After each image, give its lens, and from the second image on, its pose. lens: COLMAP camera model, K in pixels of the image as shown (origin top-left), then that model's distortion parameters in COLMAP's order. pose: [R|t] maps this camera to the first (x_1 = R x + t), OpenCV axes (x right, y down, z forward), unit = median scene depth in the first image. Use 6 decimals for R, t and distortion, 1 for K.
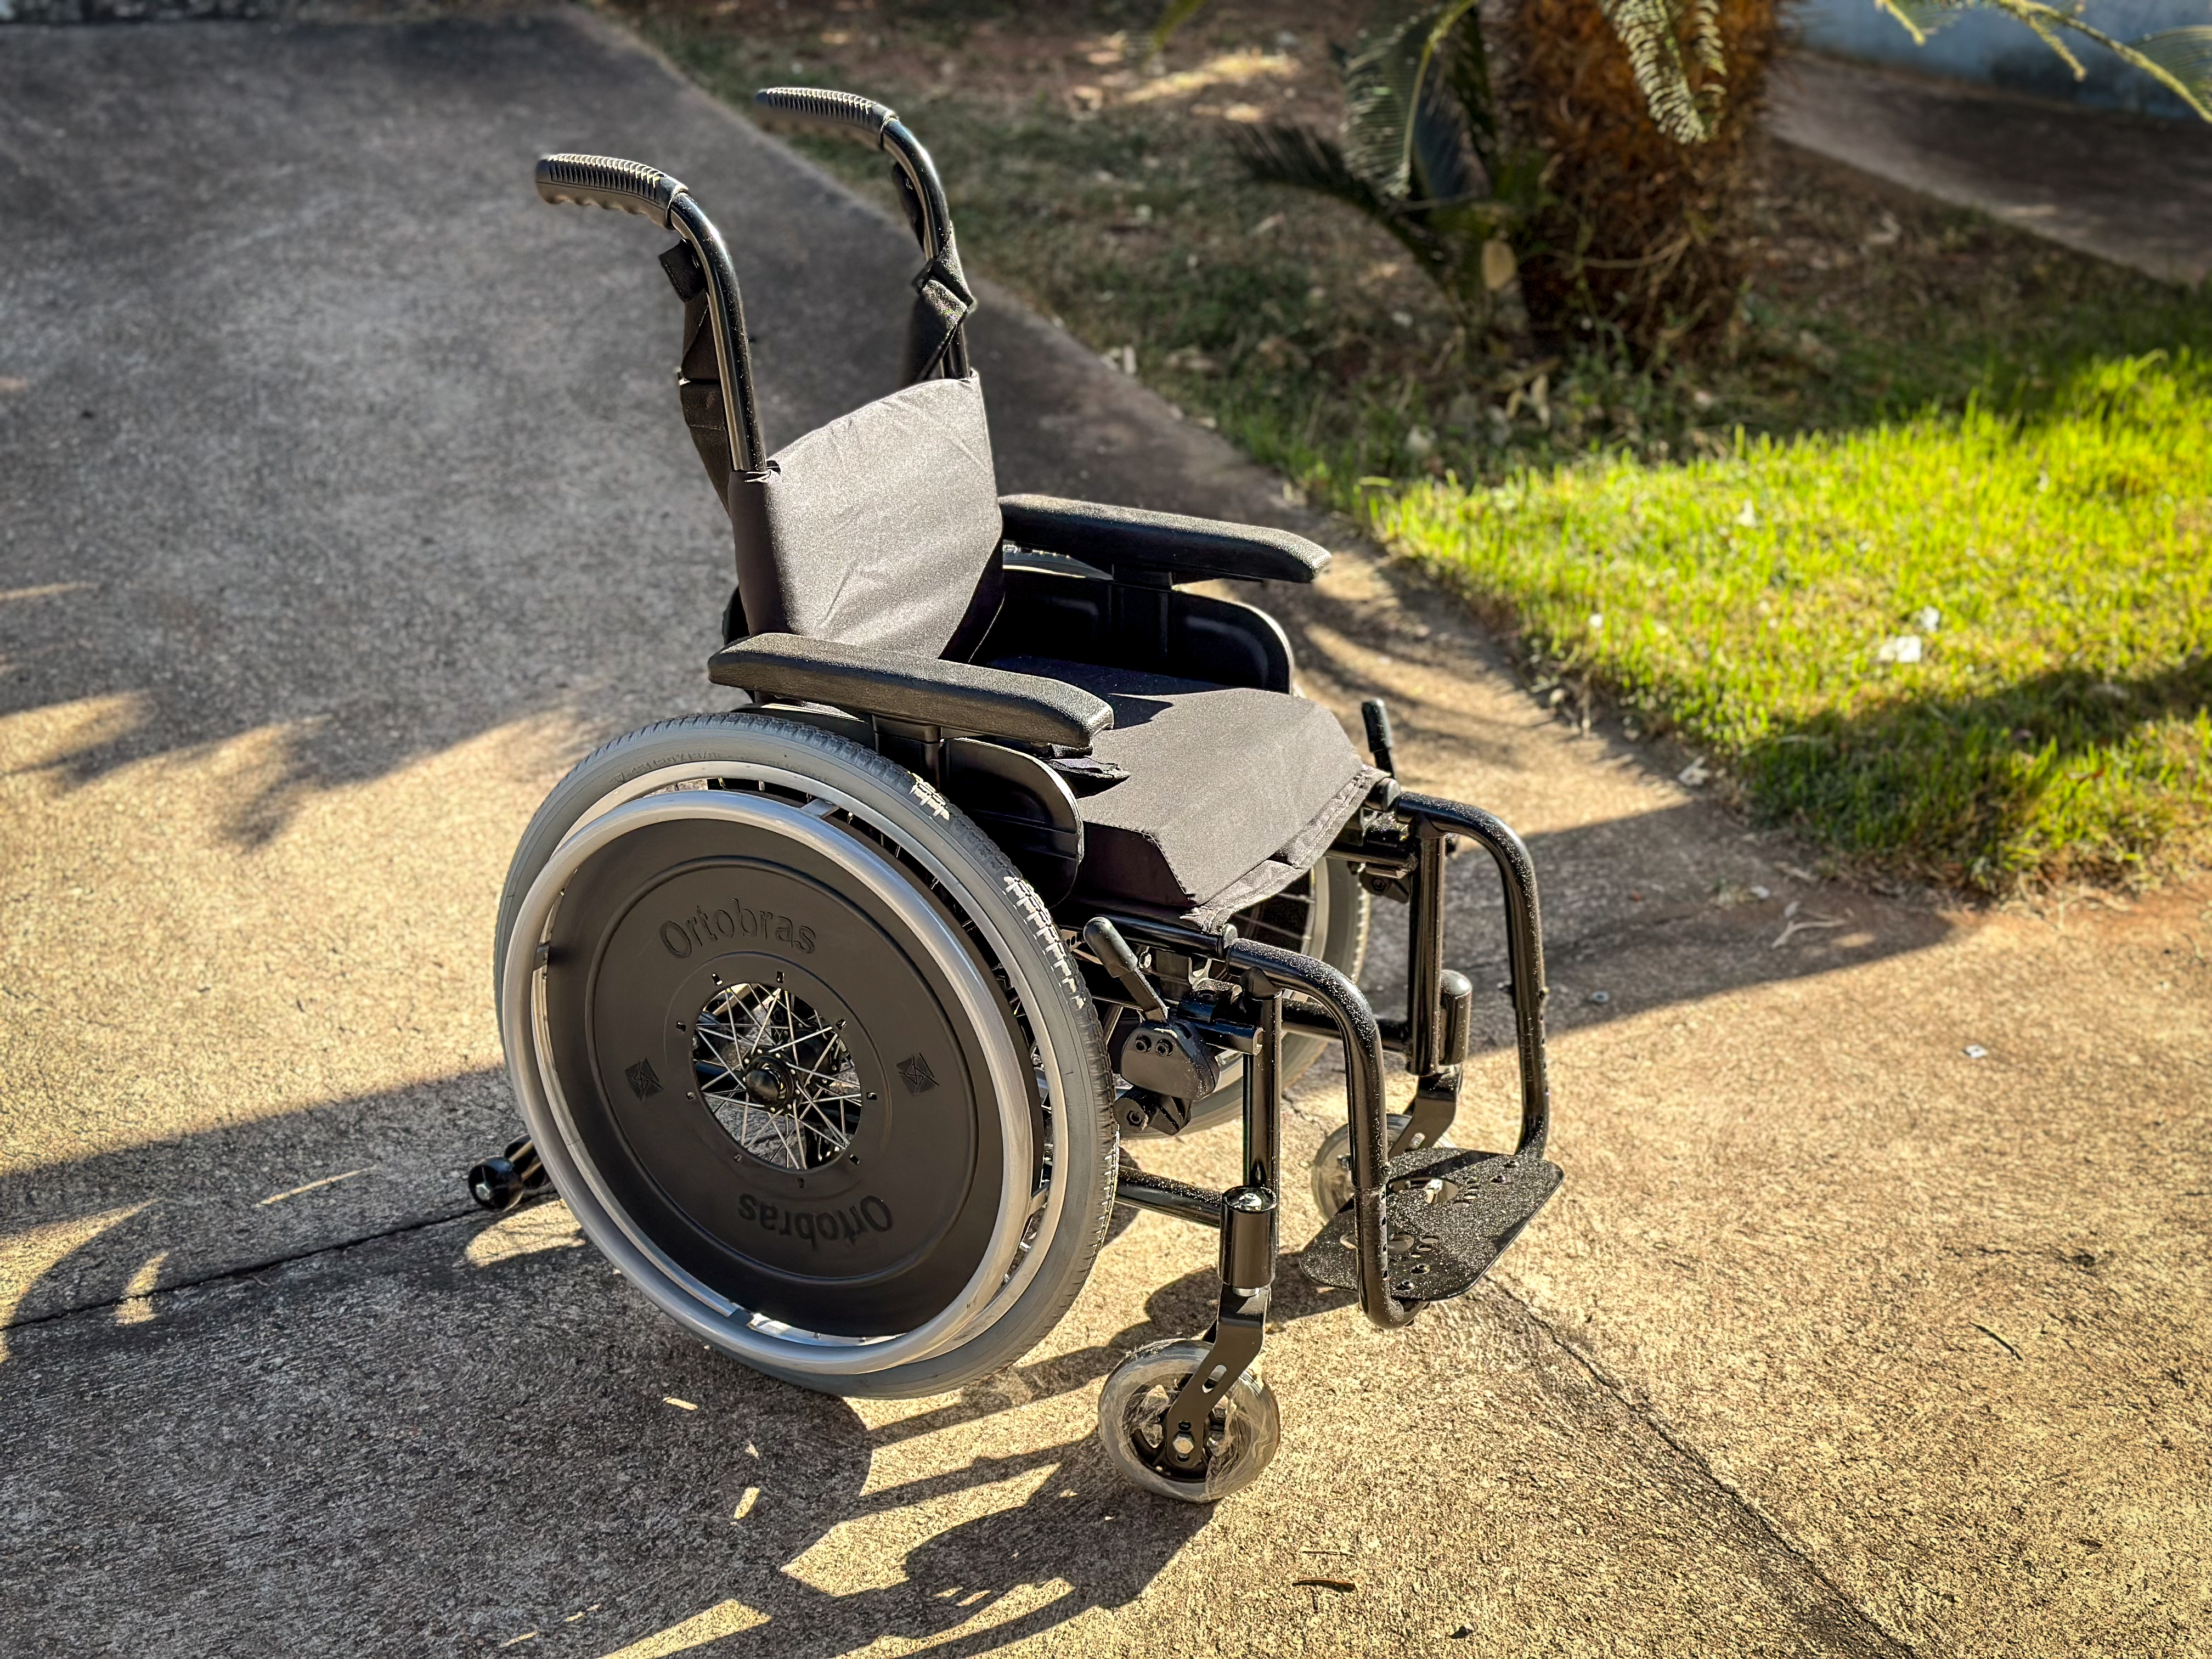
lens RADIAL K [[3050.2, 0, 1115.5], [0, 3050.2, 818.8], [0, 0, 1]] dist [0.188285, -0.356062]
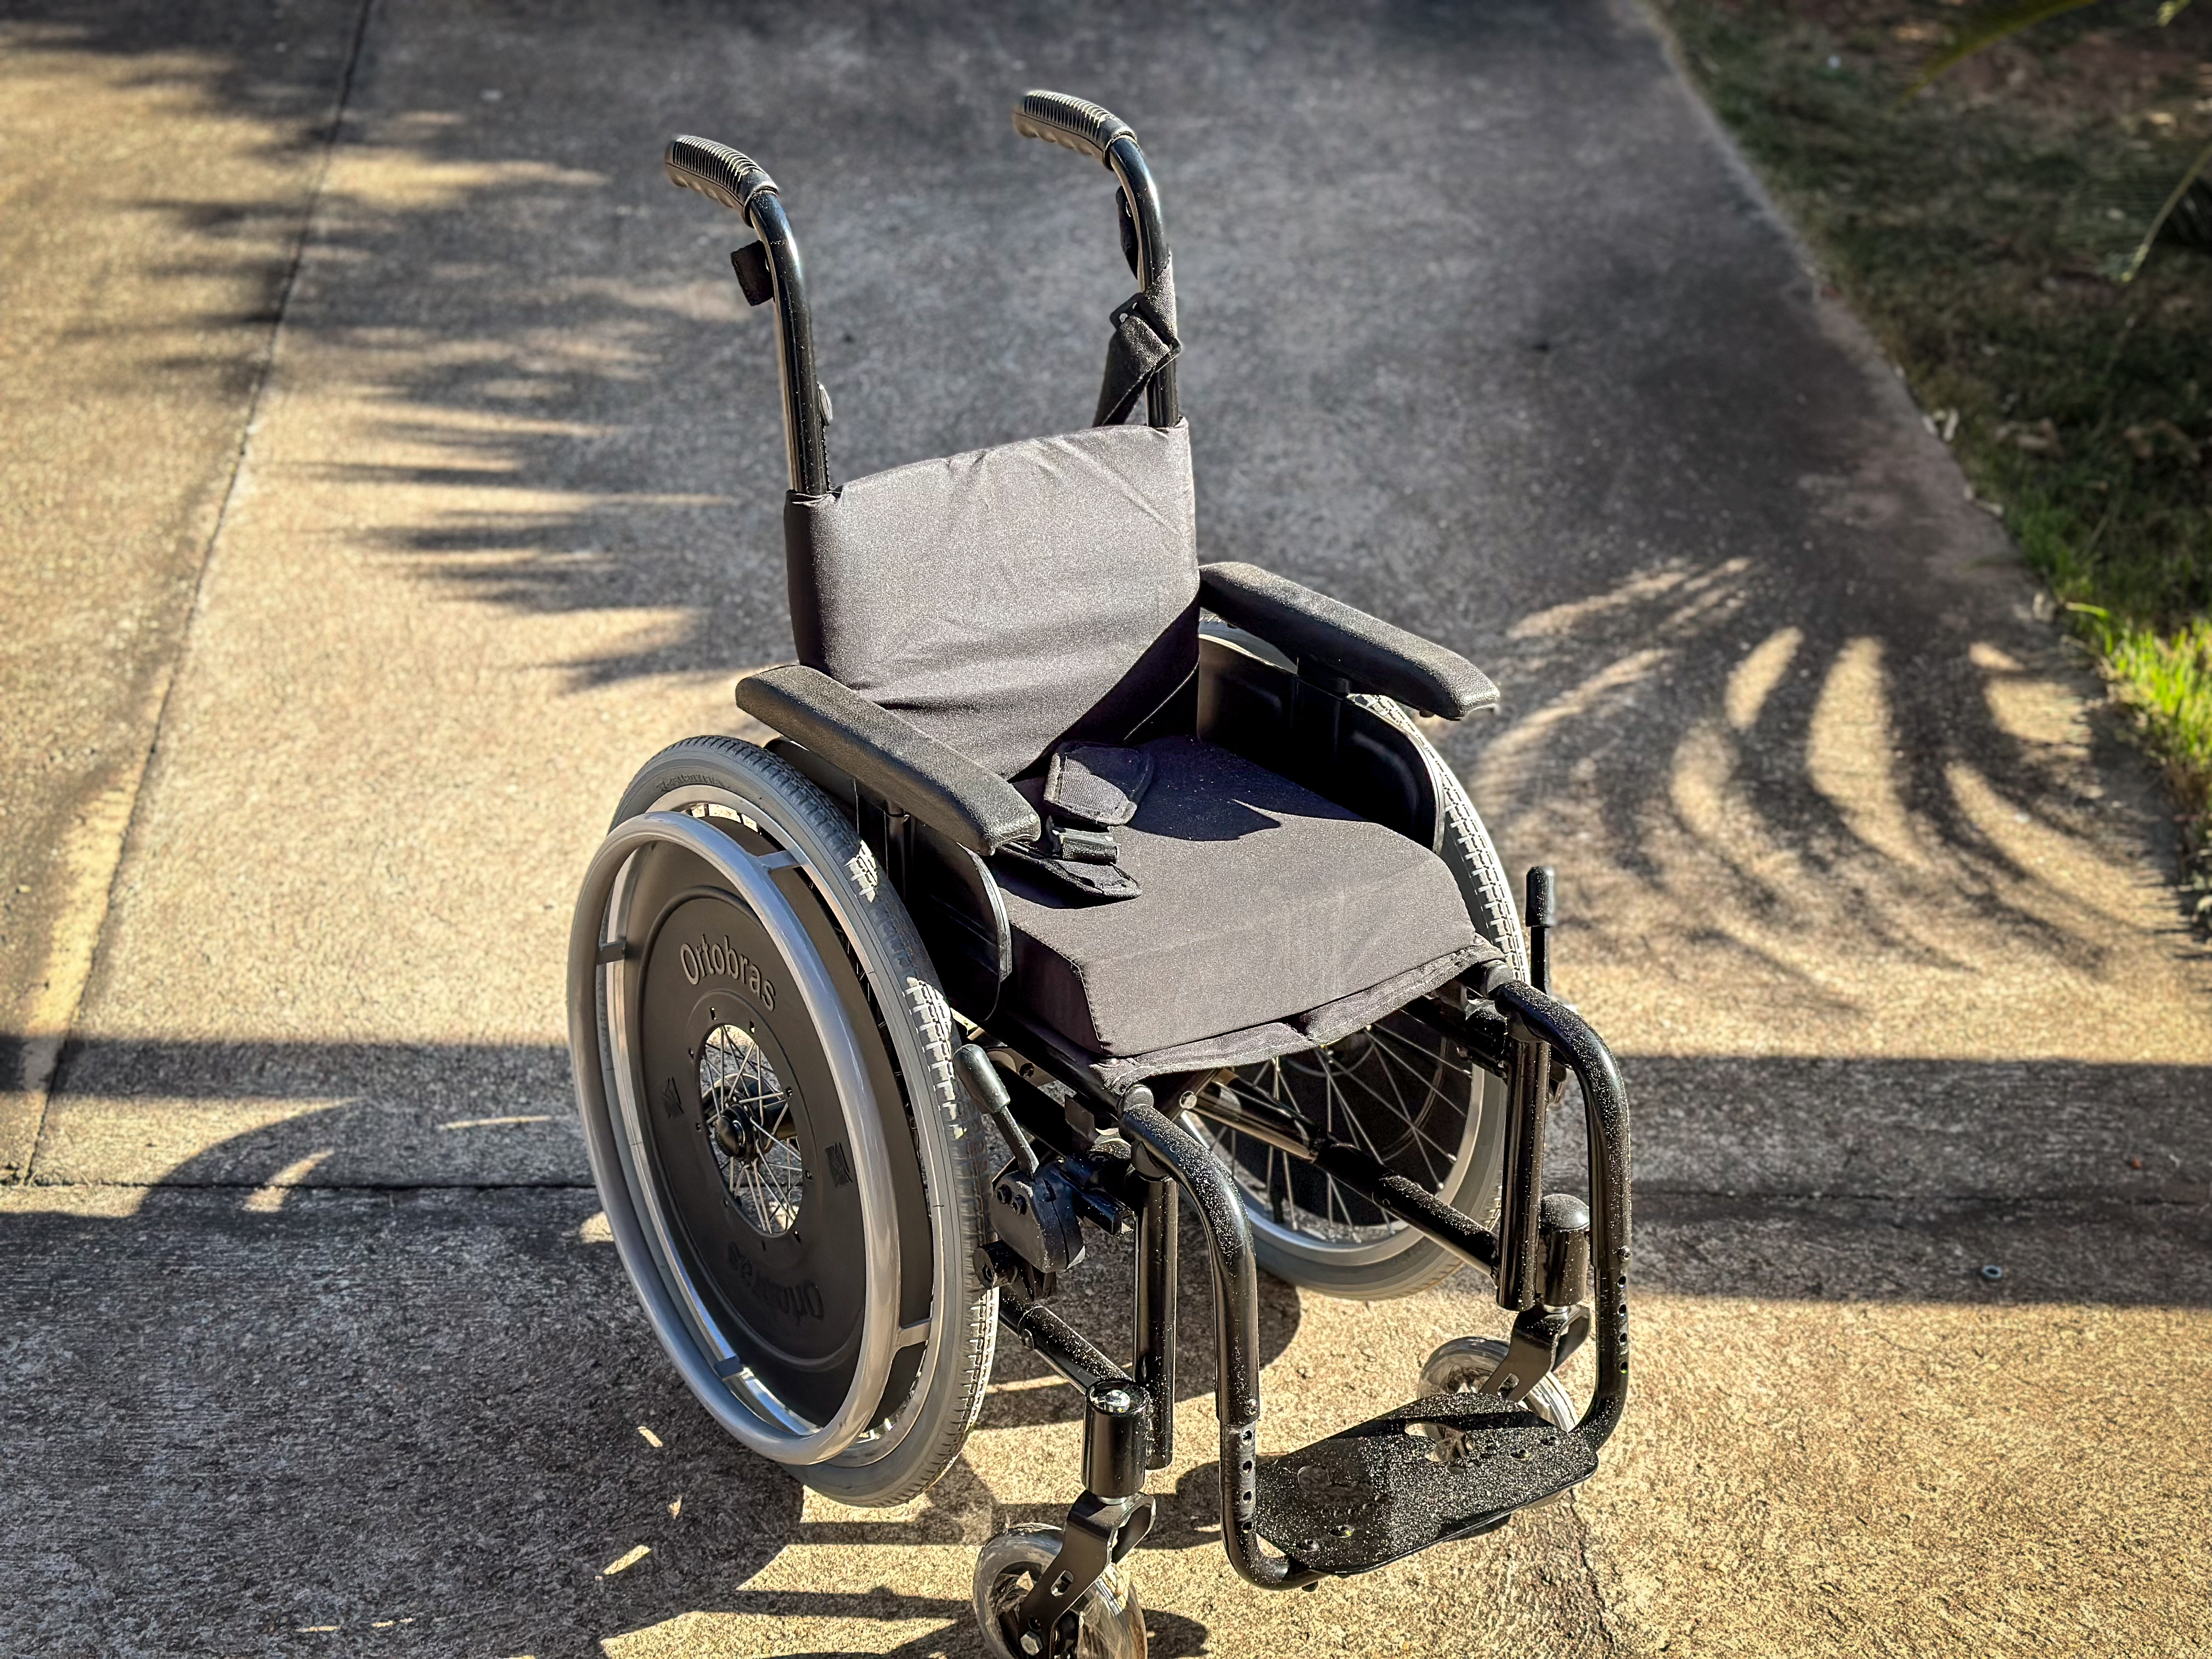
lens RADIAL K [[3050.2, 0, 1115.5], [0, 3050.2, 818.8], [0, 0, 1]] dist [0.188285, -0.356062]
pose [[0.890731, 0.199934, -0.408197, 0.330990], [-0.194219, 0.979365, 0.055884, -0.078205], [0.410947, 0.029502, 0.911182, 0.172876]]
